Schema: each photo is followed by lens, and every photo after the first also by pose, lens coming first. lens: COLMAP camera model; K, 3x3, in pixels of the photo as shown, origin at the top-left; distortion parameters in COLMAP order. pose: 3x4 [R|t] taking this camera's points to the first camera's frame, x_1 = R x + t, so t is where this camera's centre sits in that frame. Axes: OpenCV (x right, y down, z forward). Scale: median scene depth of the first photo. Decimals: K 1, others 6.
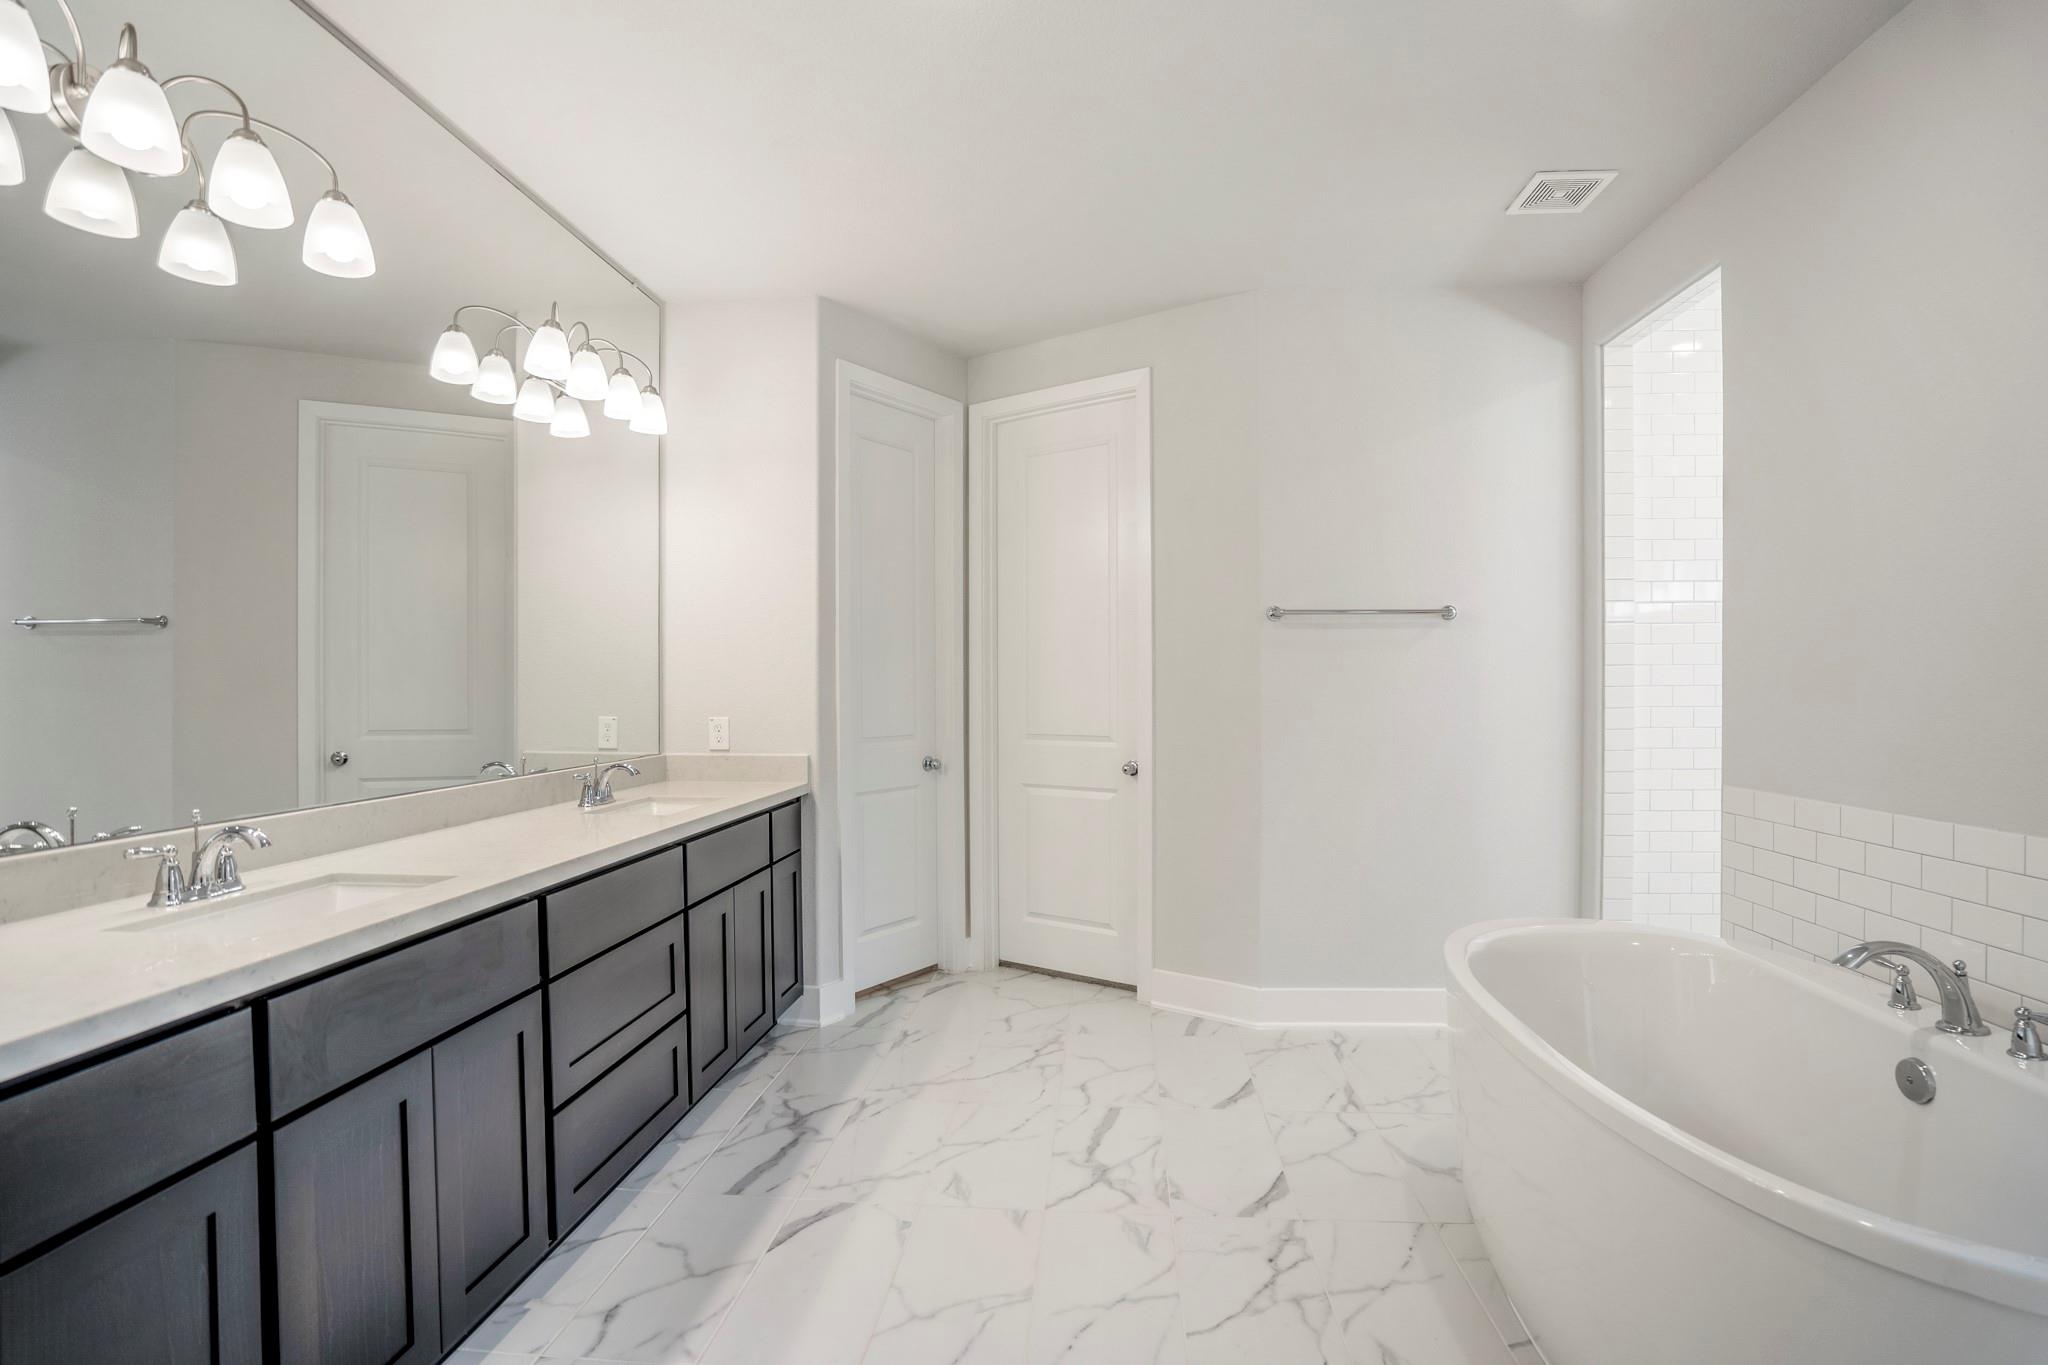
lens RADIAL K [[973.3, 0, 1026.4], [0, 973.3, 691.1], [0, 0, 1]] dist [-0.054070, 0.024526]
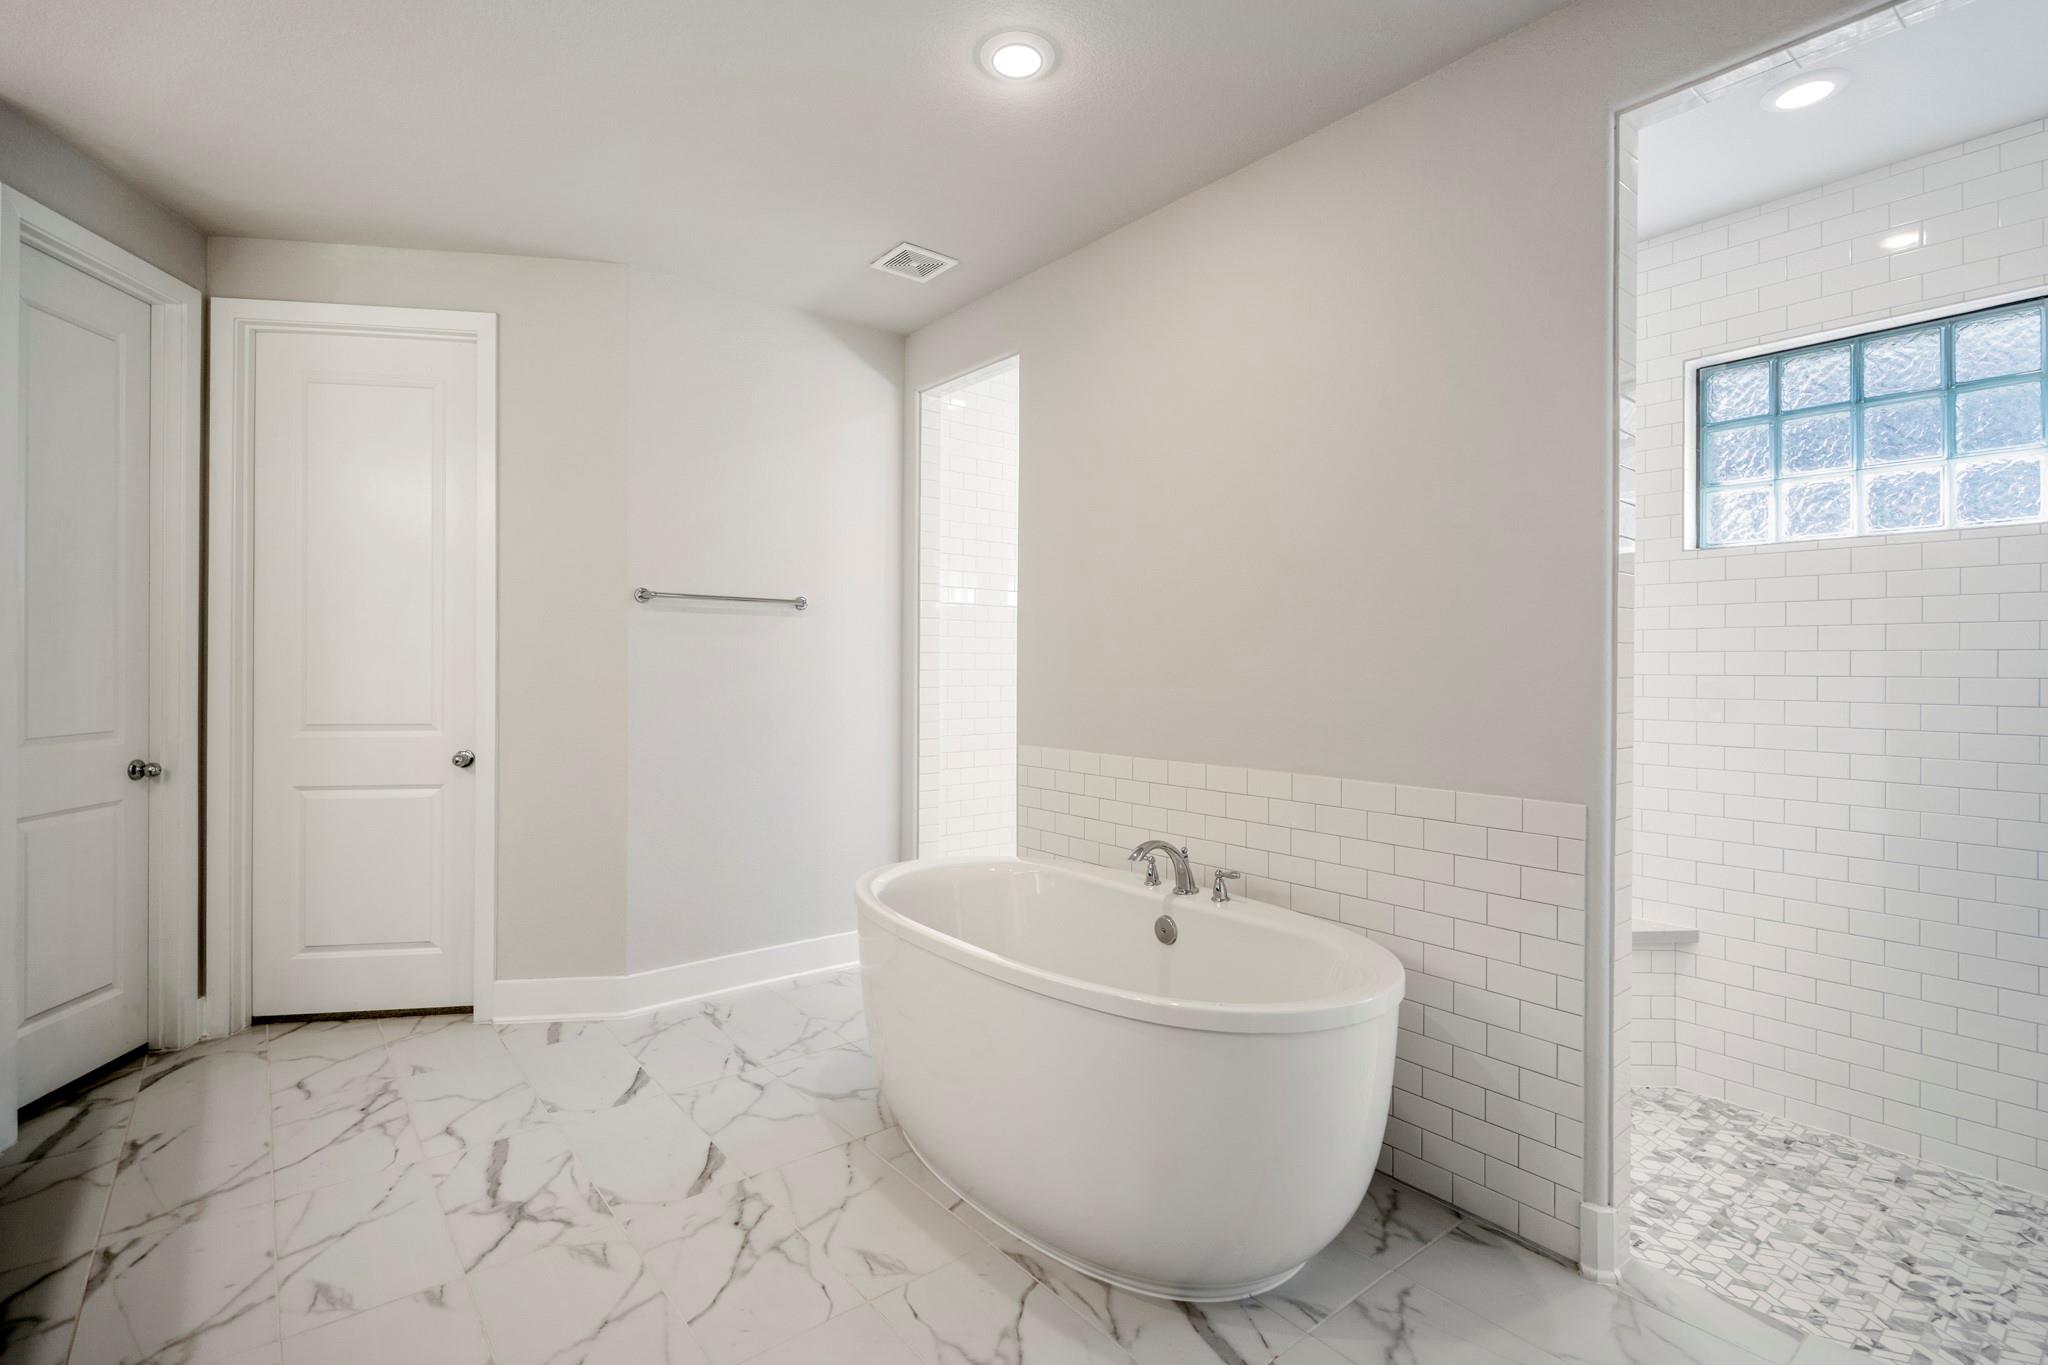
lens RADIAL K [[958.4, 0, 1020.4], [0, 958.4, 663.0], [0, 0, 1]] dist [0.000968, -0.000090]
pose [[0.722246, 0.009231, 0.691574, -0.157354], [-0.002772, 0.999942, -0.010451, -0.001064], [-0.691630, 0.005631, 0.722230, 0.021297]]
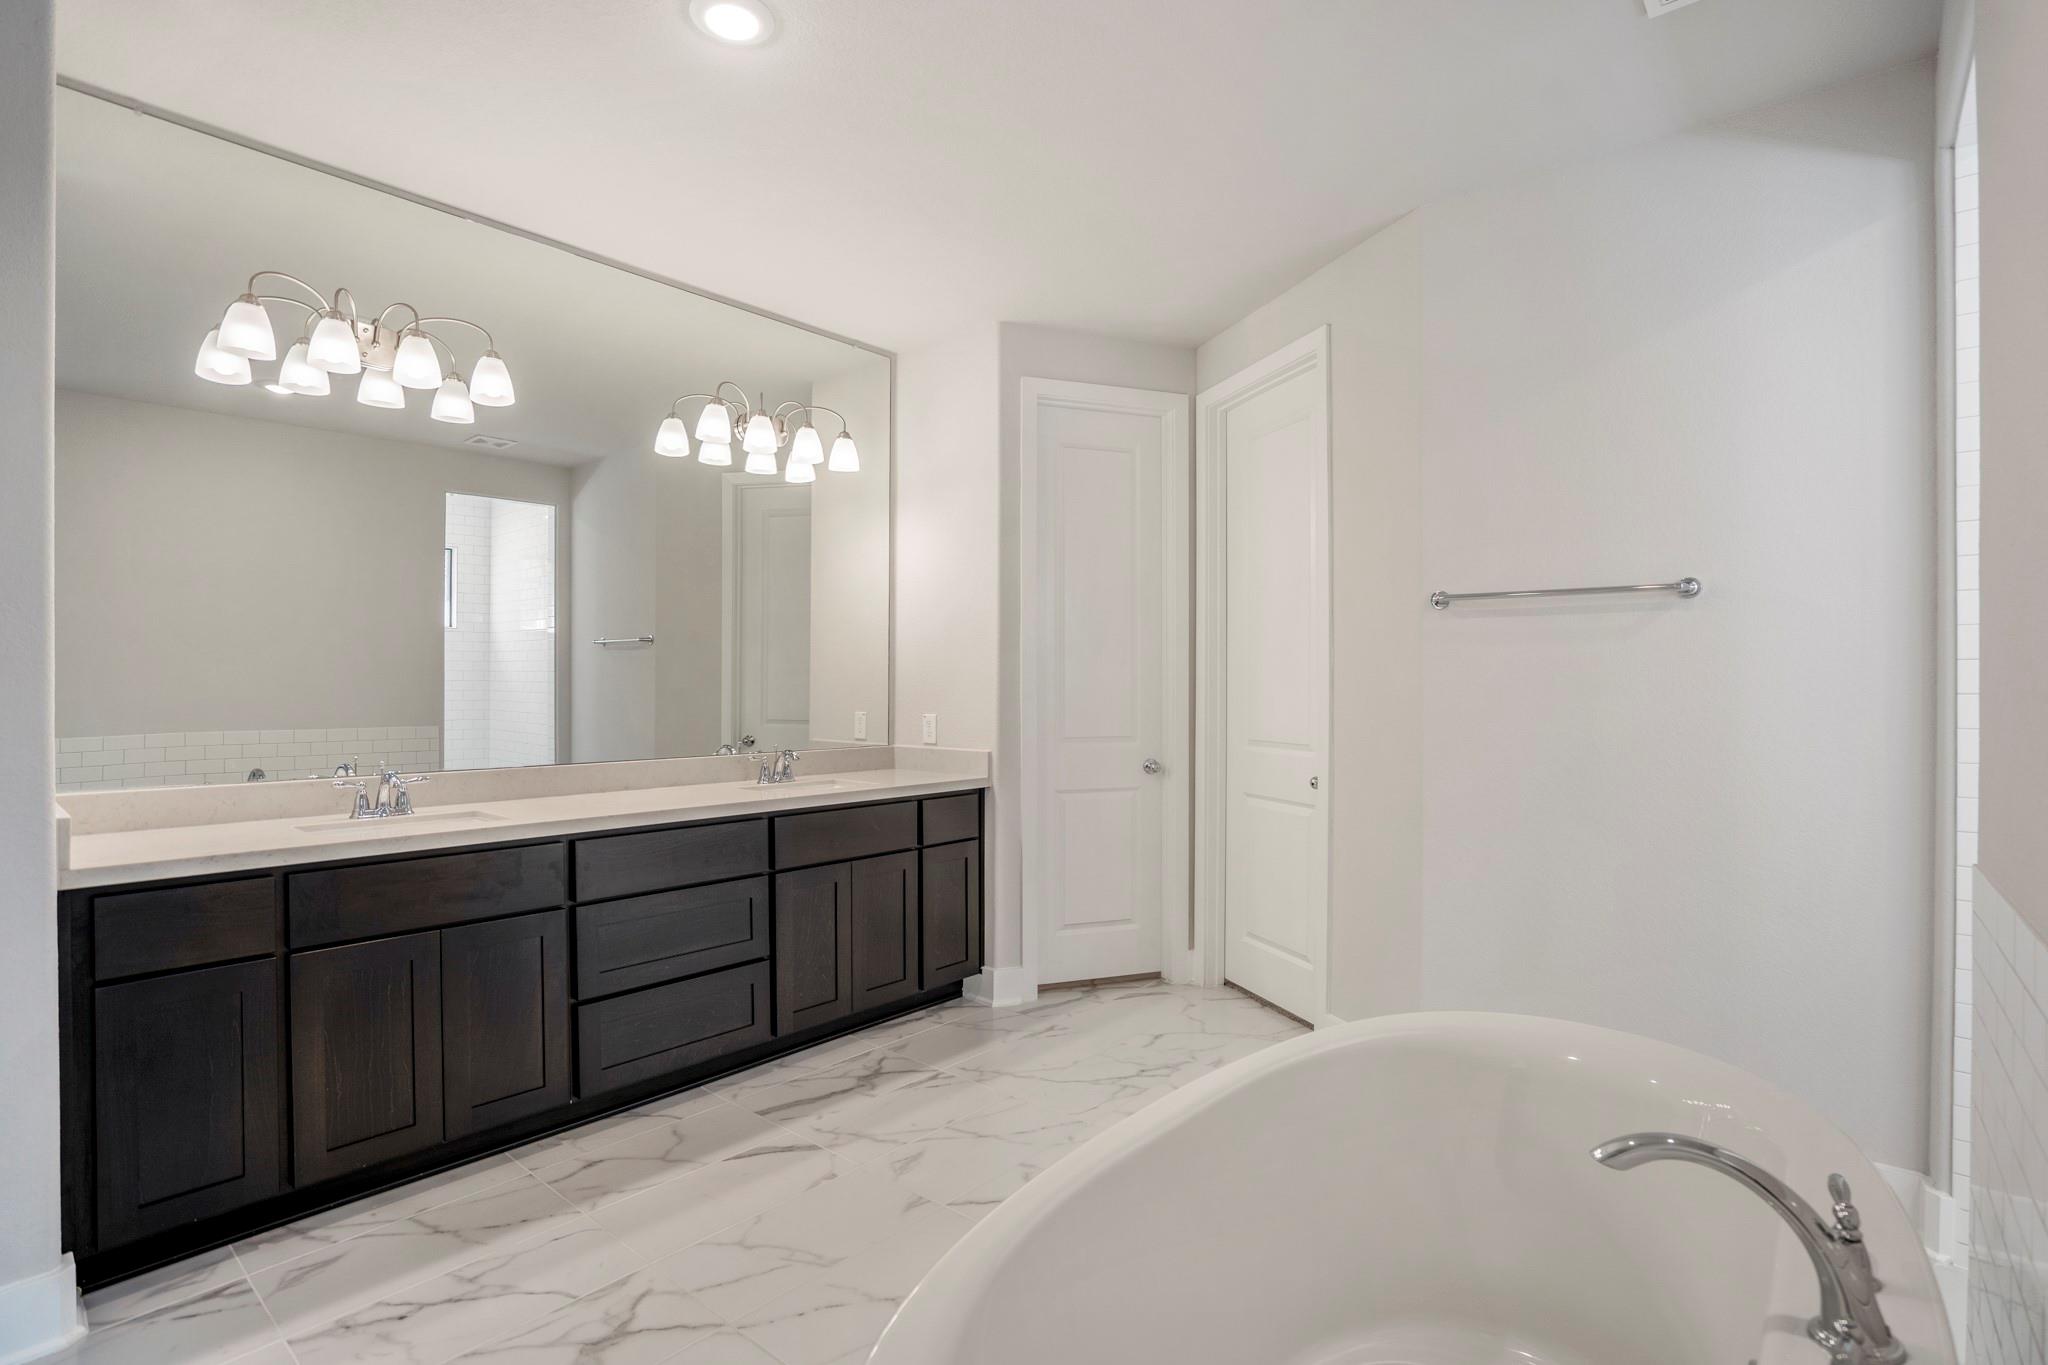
lens RADIAL K [[979.7, 0, 1024.0], [0, 979.7, 682.5], [0, 0, 1]] dist [-0.052590, 0.000127]
pose [[0.817474, 0.001555, -0.575964, 0.476450], [-0.007417, 0.999942, -0.007826, -0.002100], [0.575918, 0.010669, 0.817438, 0.150061]]
